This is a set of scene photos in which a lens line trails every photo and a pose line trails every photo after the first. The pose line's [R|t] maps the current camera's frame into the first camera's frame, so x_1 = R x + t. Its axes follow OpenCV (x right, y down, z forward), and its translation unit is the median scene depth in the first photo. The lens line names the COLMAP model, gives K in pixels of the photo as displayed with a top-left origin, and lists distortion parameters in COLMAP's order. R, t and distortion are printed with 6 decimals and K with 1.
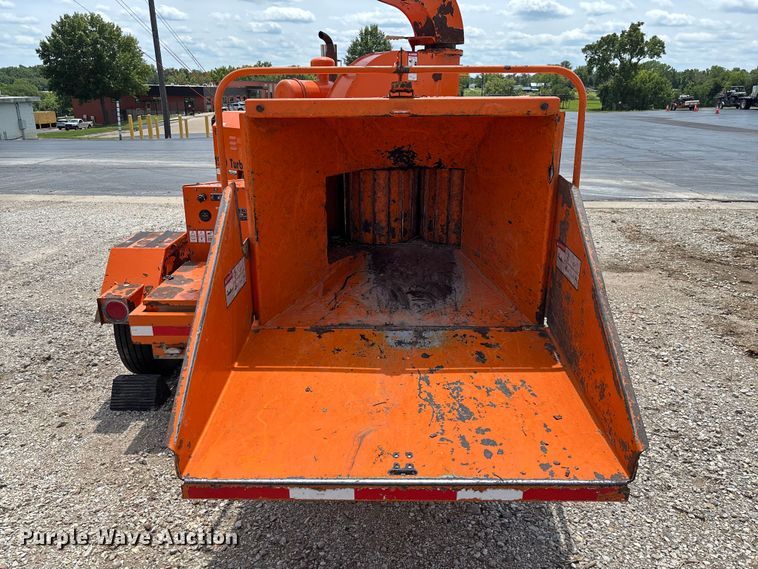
lens RADIAL K [[577.2, 0, 376.7], [0, 577.2, 287.1], [0, 0, 1]] dist [0.065546, -0.081178]
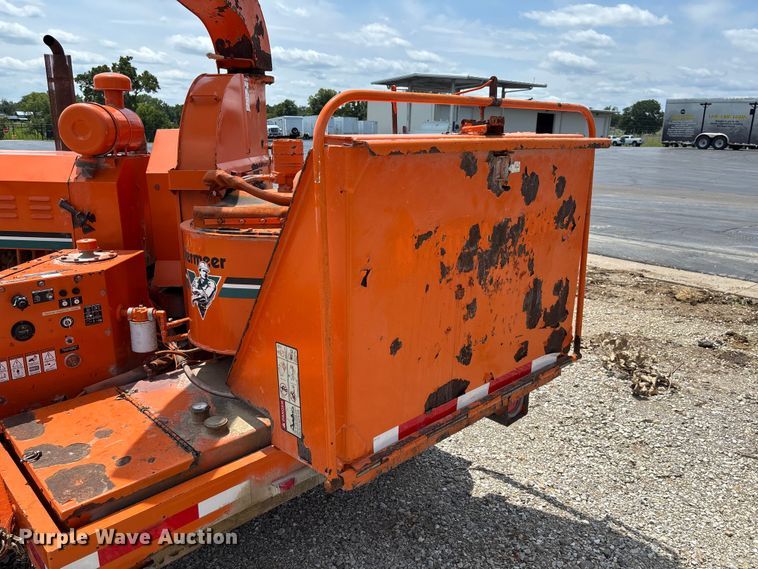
lens RADIAL K [[579.5, 0, 383.3], [0, 579.5, 284.7], [0, 0, 1]] dist [0.049242, -0.067470]
pose [[0.700356, -0.175914, 0.691778, -0.392008], [0.212616, 0.976576, 0.033084, -0.099608], [-0.681393, 0.123913, 0.721352, 0.298917]]
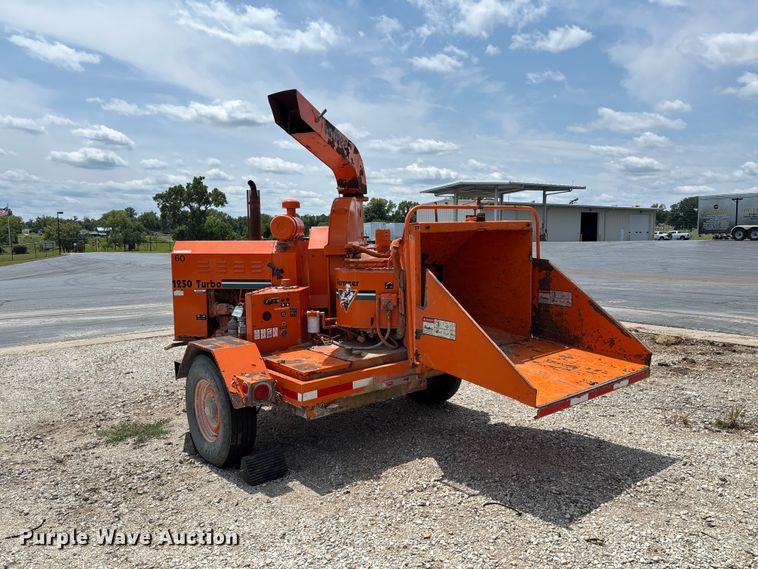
lens RADIAL K [[579.5, 0, 383.3], [0, 579.5, 284.7], [0, 0, 1]] dist [0.049242, -0.067470]
pose [[0.757754, -0.071226, 0.648642, -0.816409], [0.222897, 0.962489, -0.154703, 0.054558], [-0.613292, 0.261807, 0.745205, -0.091534]]
